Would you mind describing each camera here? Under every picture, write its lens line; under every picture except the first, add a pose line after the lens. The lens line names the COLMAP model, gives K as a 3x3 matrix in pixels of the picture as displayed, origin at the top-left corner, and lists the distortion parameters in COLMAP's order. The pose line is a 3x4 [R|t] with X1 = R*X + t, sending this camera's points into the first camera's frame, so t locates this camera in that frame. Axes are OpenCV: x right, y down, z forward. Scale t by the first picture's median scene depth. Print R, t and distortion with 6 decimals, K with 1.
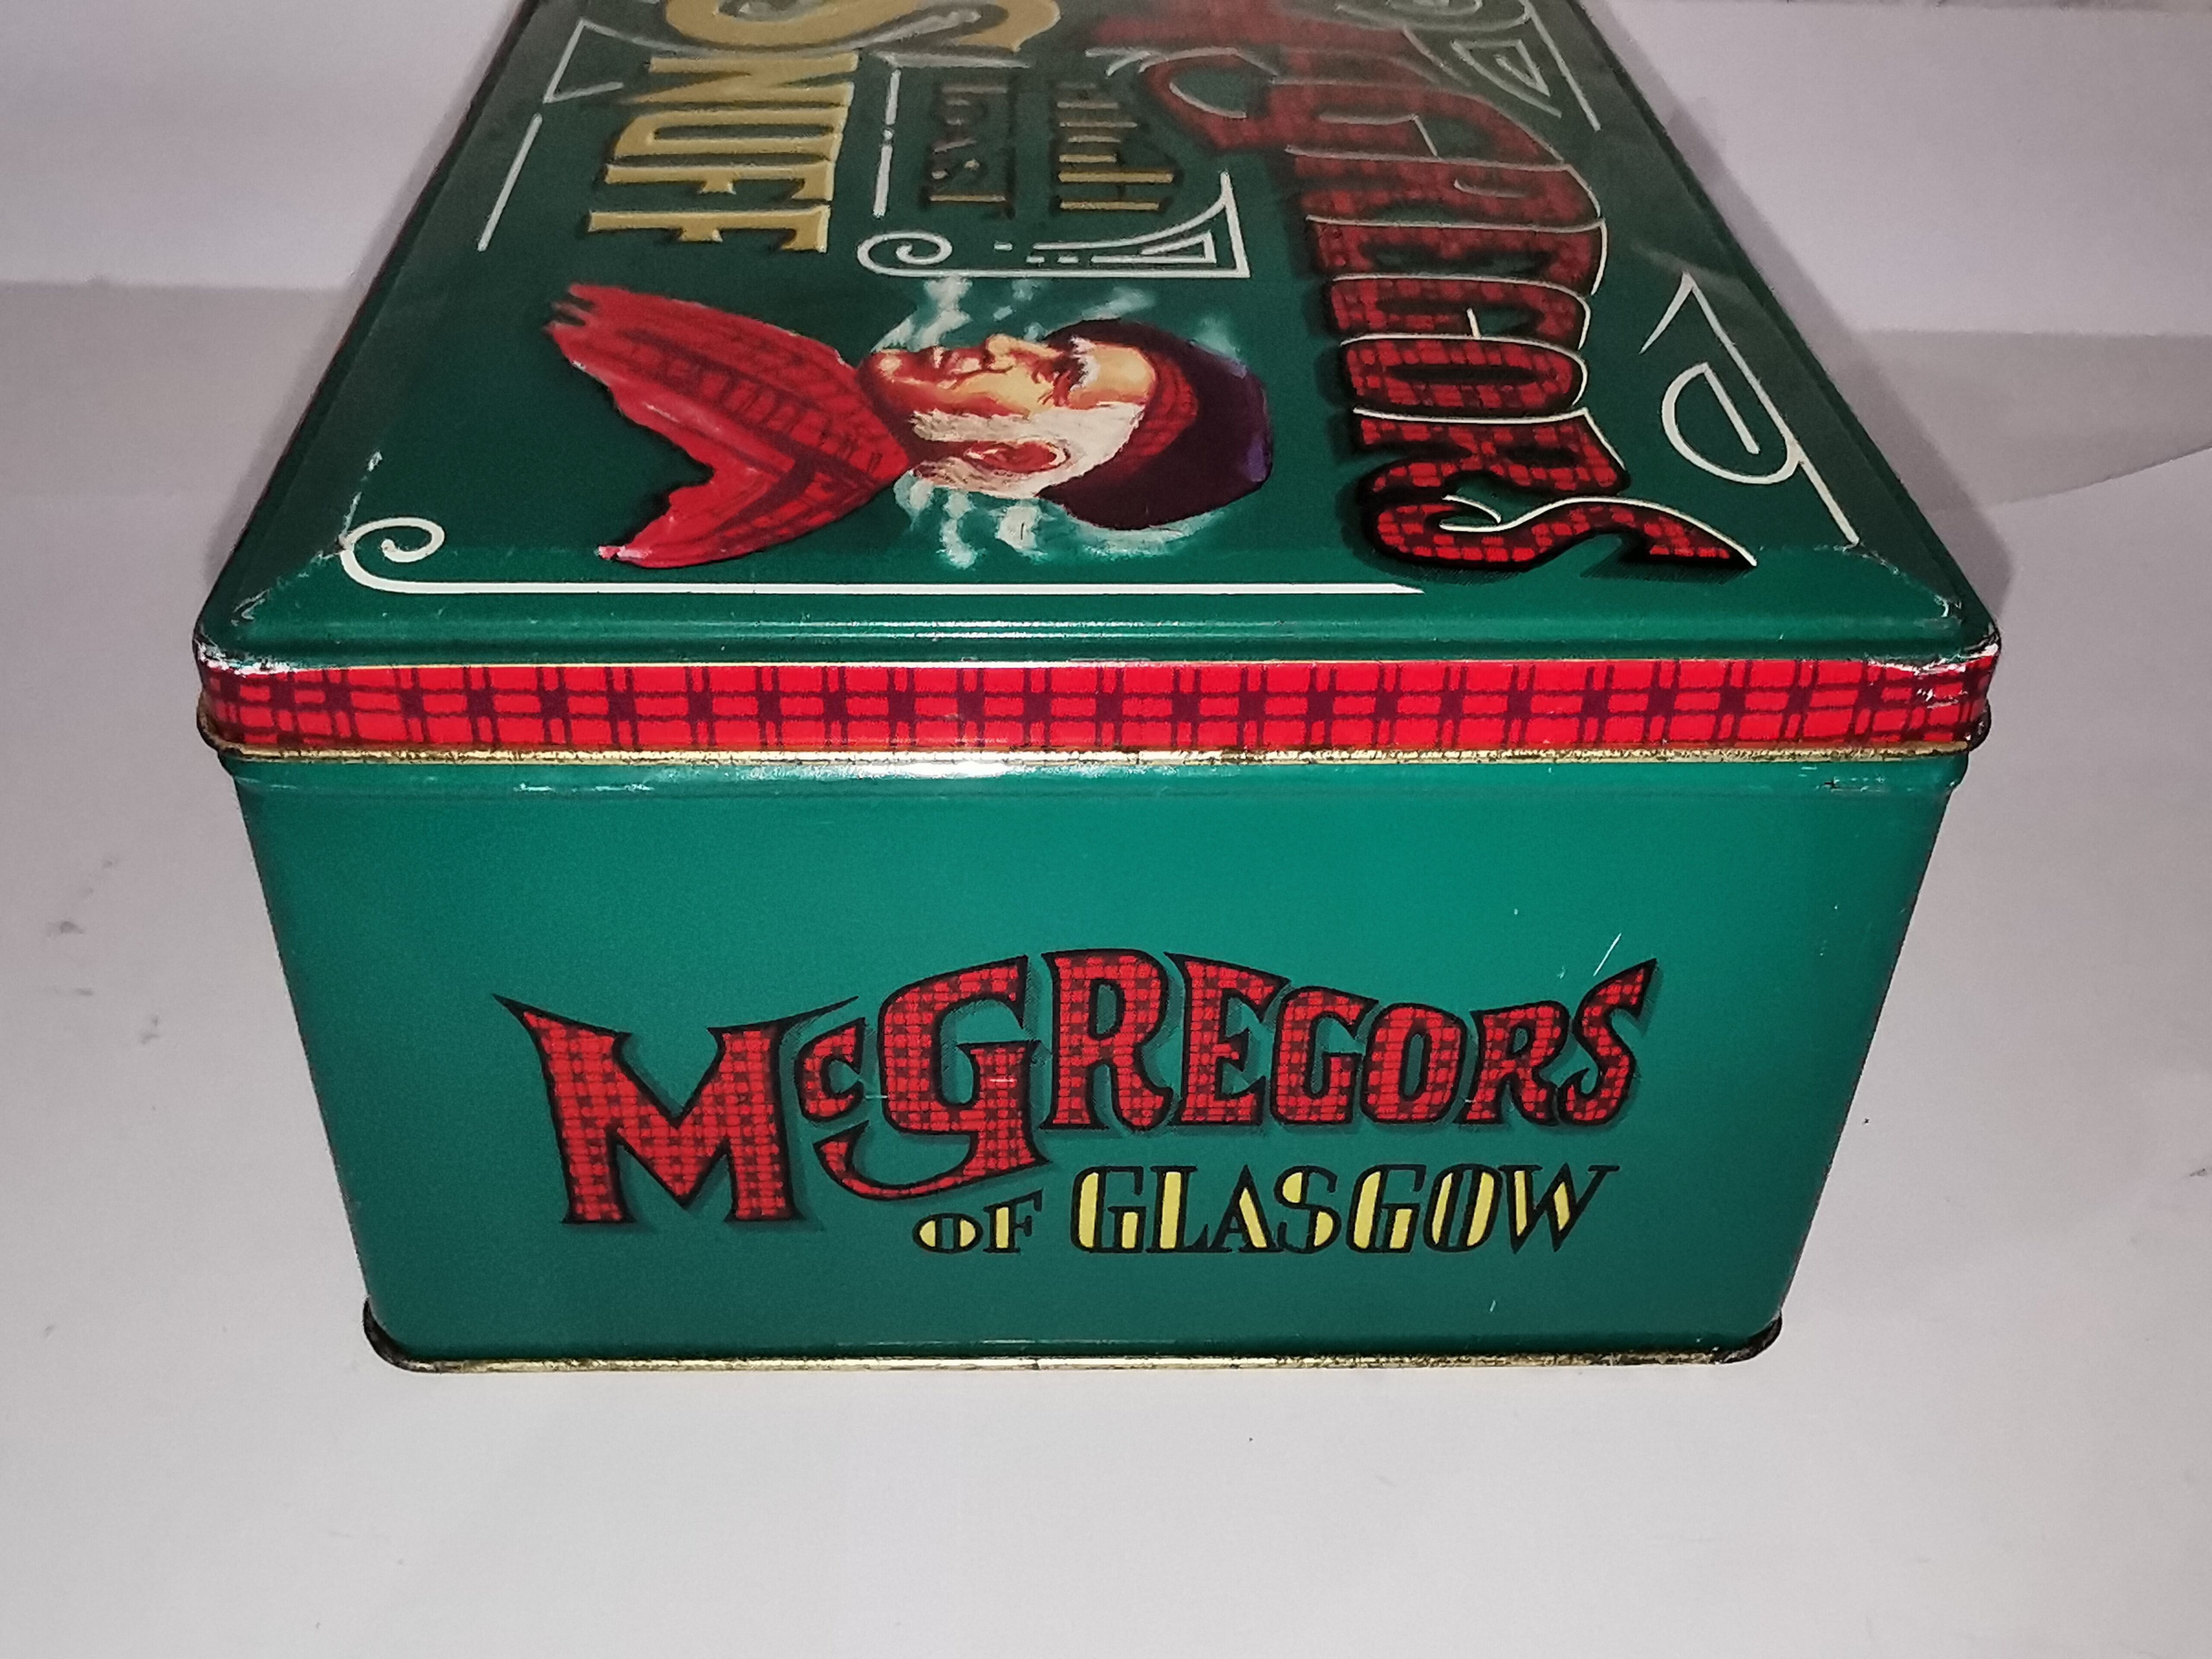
lens RADIAL K [[2021.0, 0, 1051.8], [0, 2021.0, 831.9], [0, 0, 1]] dist [0.131765, -0.002375]
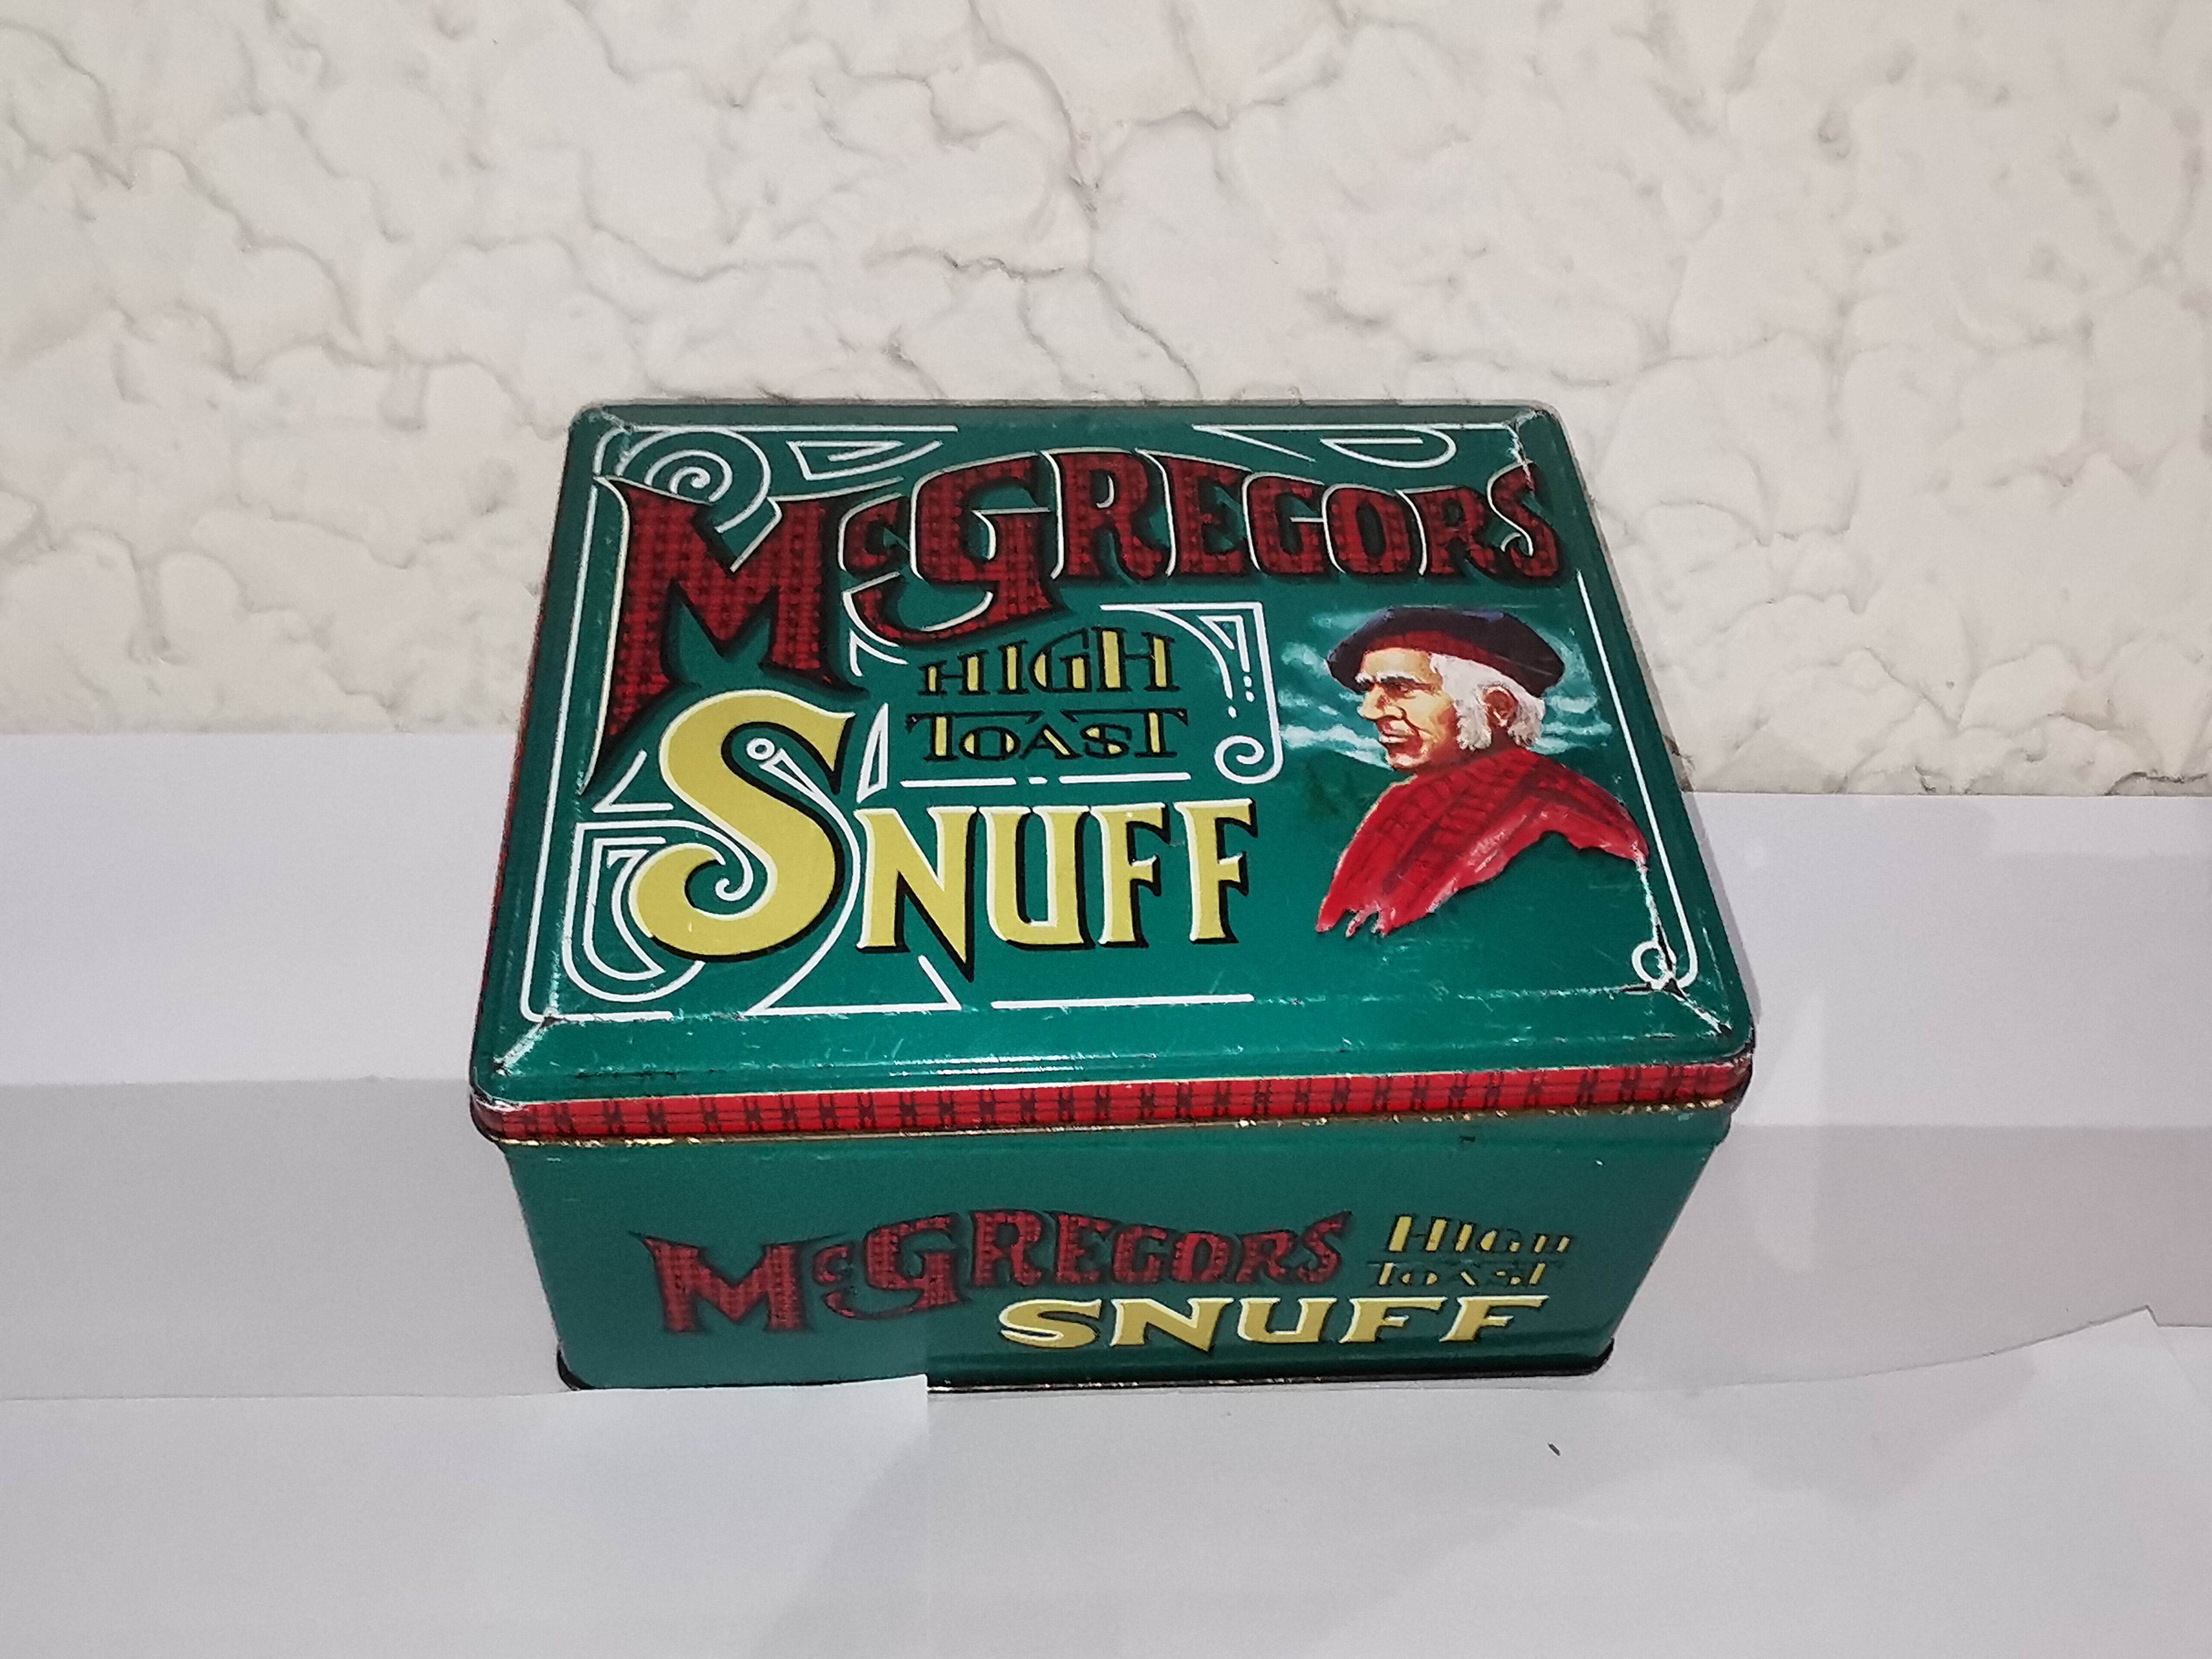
lens RADIAL K [[2201.9, 0, 1106.0], [0, 2201.9, 829.5], [0, 0, 1]] dist [0.065937, -0.004263]
pose [[-0.021311, -0.759271, 0.650425, -1.261116], [0.627841, 0.496130, 0.599725, -1.408592], [-0.778049, 0.421144, 0.466129, 0.390535]]
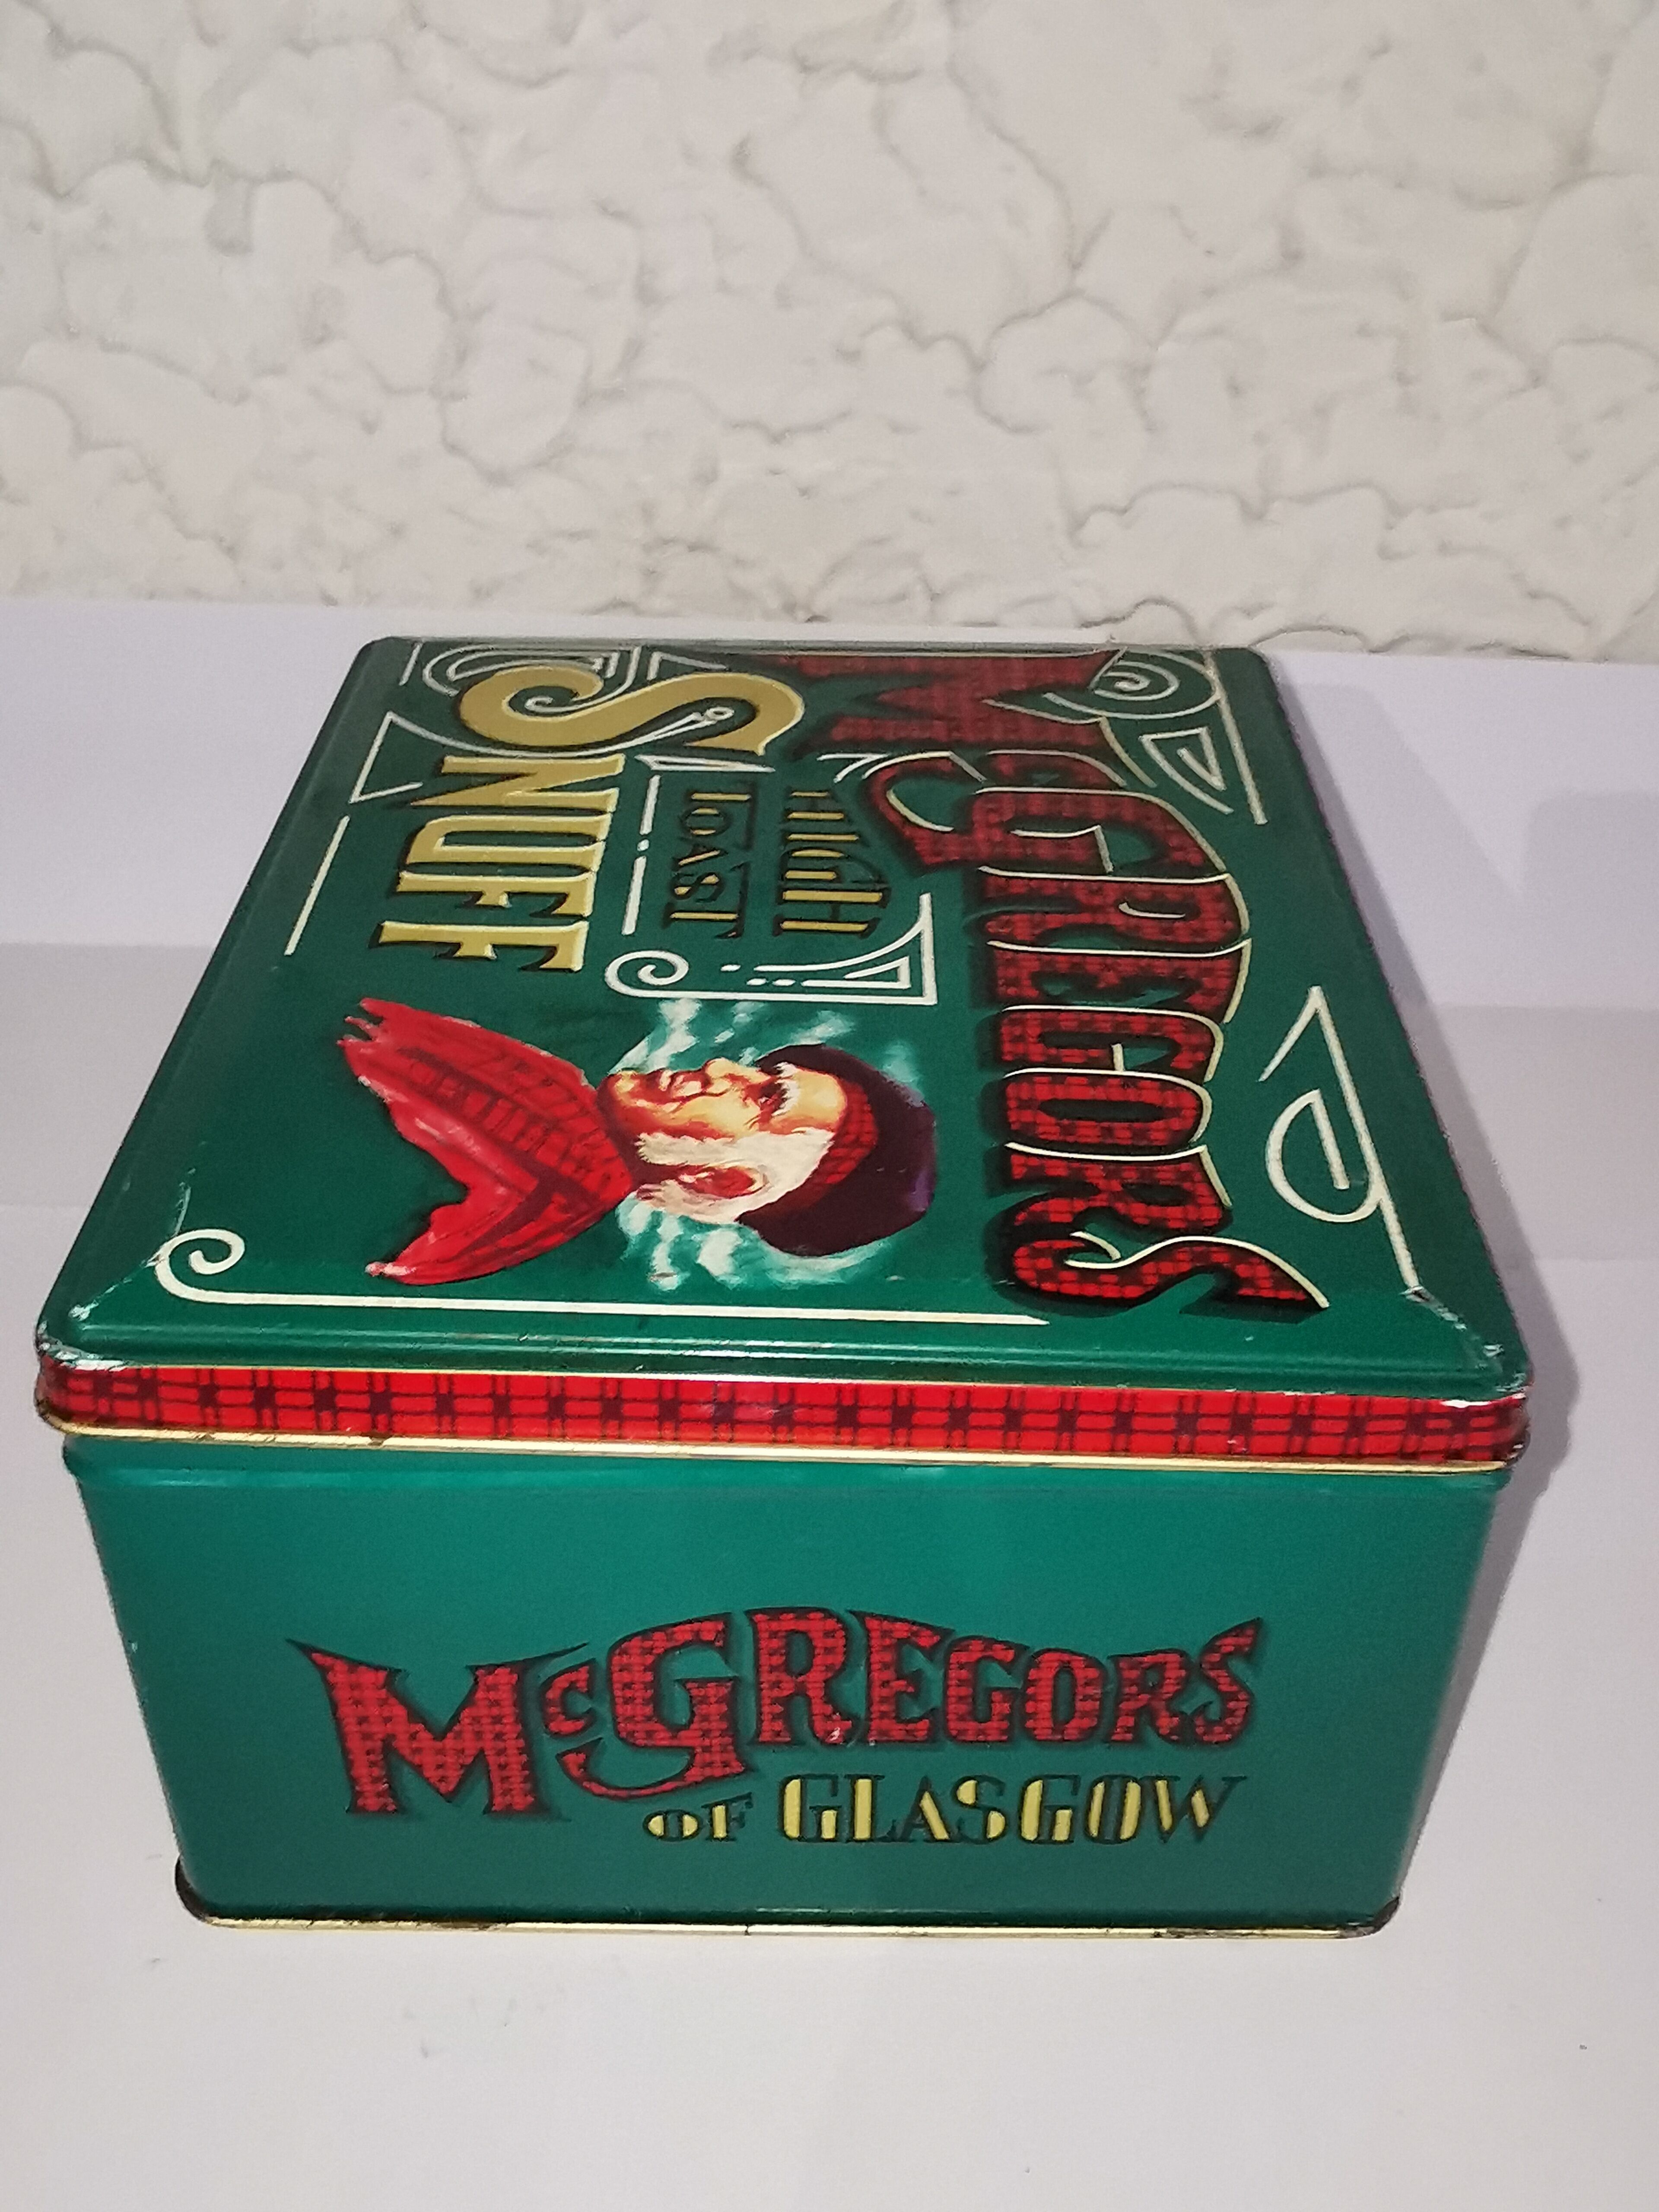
lens RADIAL K [[2060.6, 0, 829.5], [0, 2060.6, 1106.0], [0, 0, 1]] dist [0.154418, -0.003211]
pose [[0.999478, 0.030372, -0.011021, 0.054582], [-0.031081, 0.996977, -0.071207, -0.135624], [0.008825, 0.071512, 0.997401, -0.208023]]
